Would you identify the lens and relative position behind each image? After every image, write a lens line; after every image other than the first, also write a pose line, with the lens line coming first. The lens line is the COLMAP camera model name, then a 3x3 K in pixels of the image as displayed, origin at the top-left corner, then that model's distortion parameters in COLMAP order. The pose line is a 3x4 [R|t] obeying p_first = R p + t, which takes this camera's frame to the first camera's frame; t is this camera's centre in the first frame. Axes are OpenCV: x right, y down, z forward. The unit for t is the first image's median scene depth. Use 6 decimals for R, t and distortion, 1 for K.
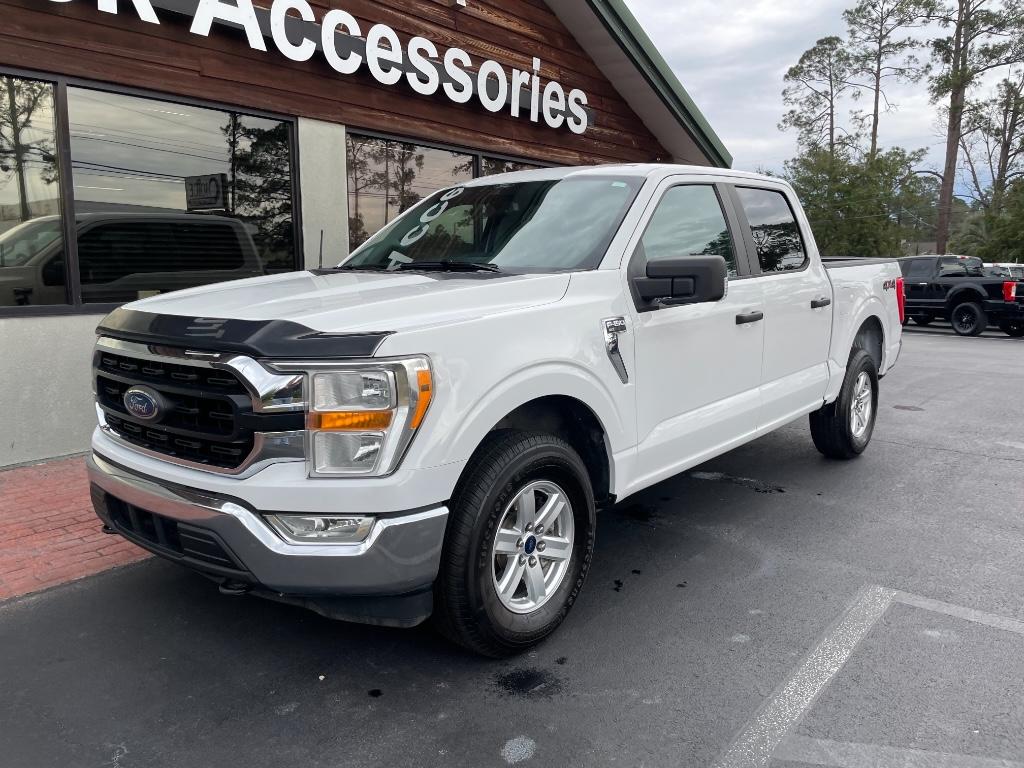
lens RADIAL K [[784.7, 0, 513.3], [0, 784.7, 383.8], [0, 0, 1]] dist [-0.000733, 0.001469]
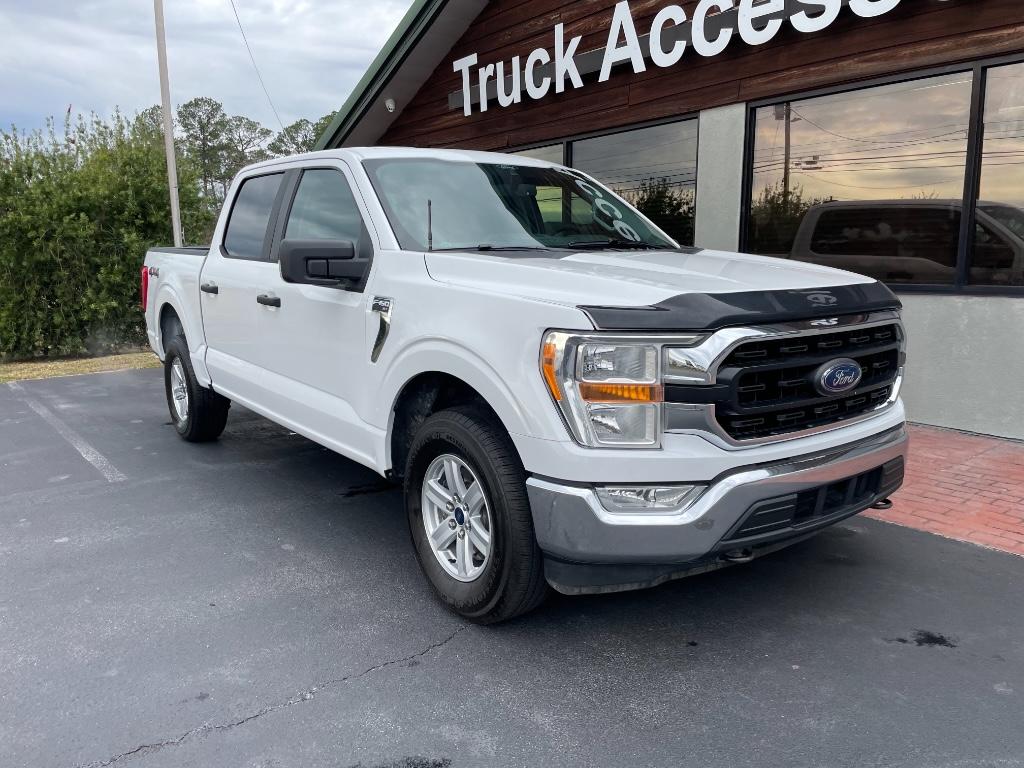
lens RADIAL K [[782.0, 0, 521.9], [0, 782.0, 388.2], [0, 0, 1]] dist [0.060663, -0.091160]
pose [[-0.228153, 0.154995, -0.961209, 0.793686], [-0.135419, 0.972600, 0.188974, -0.128323], [0.964162, 0.173281, -0.200912, 0.948711]]
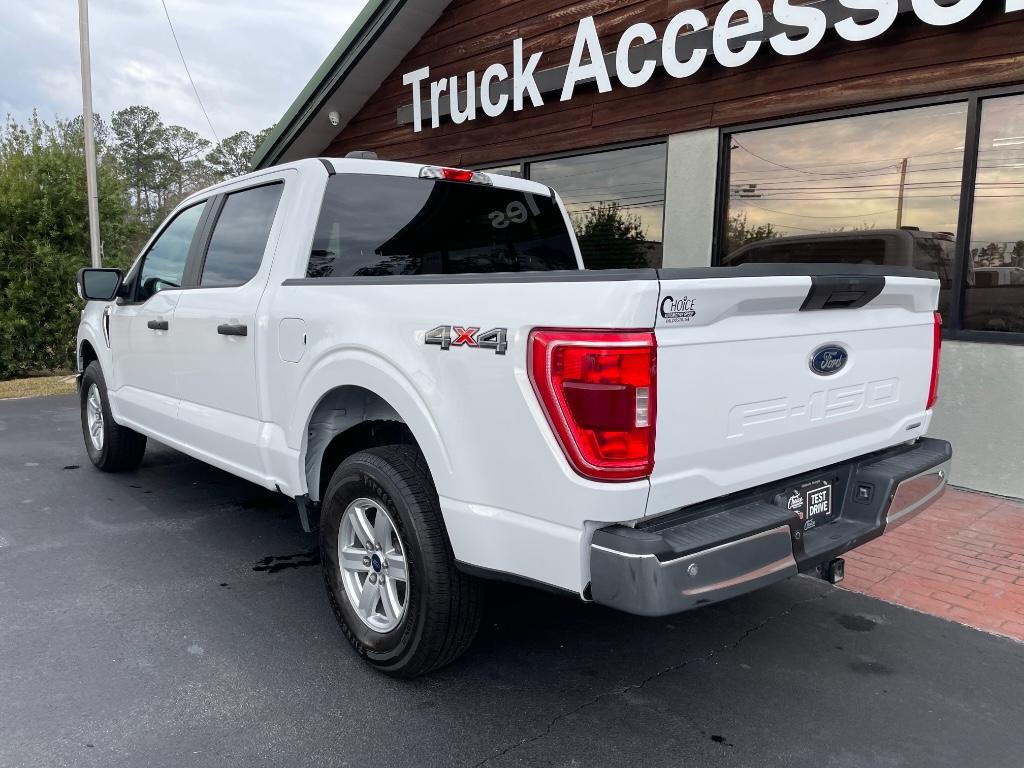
lens RADIAL K [[782.0, 0, 516.8], [0, 782.0, 376.8], [0, 0, 1]] dist [0.060663, -0.091160]
pose [[-0.162029, 0.116936, -0.979833, 0.710952], [-0.159259, 0.976838, 0.142915, -0.135719], [0.973850, 0.179203, -0.139653, 0.911571]]
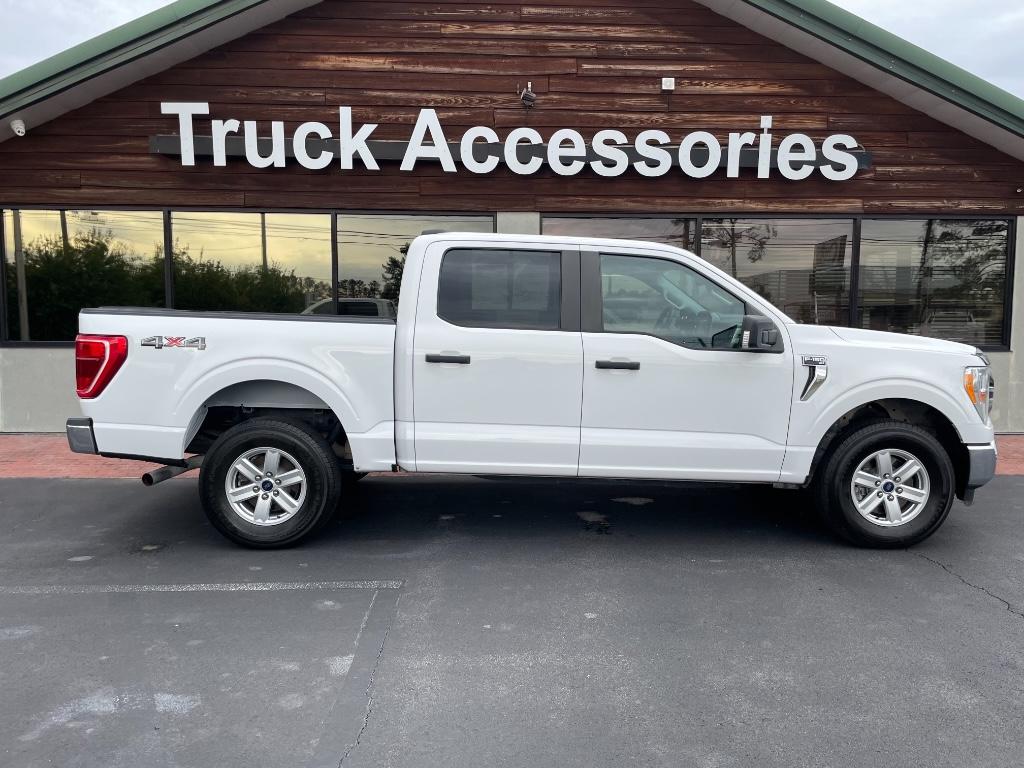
lens RADIAL K [[782.0, 0, 518.6], [0, 782.0, 377.5], [0, 0, 1]] dist [0.060663, -0.091160]
pose [[0.651793, 0.057942, -0.756181, 0.720820], [-0.114831, 0.993121, -0.022881, -0.023971], [0.749653, 0.101747, 0.653963, 0.152573]]
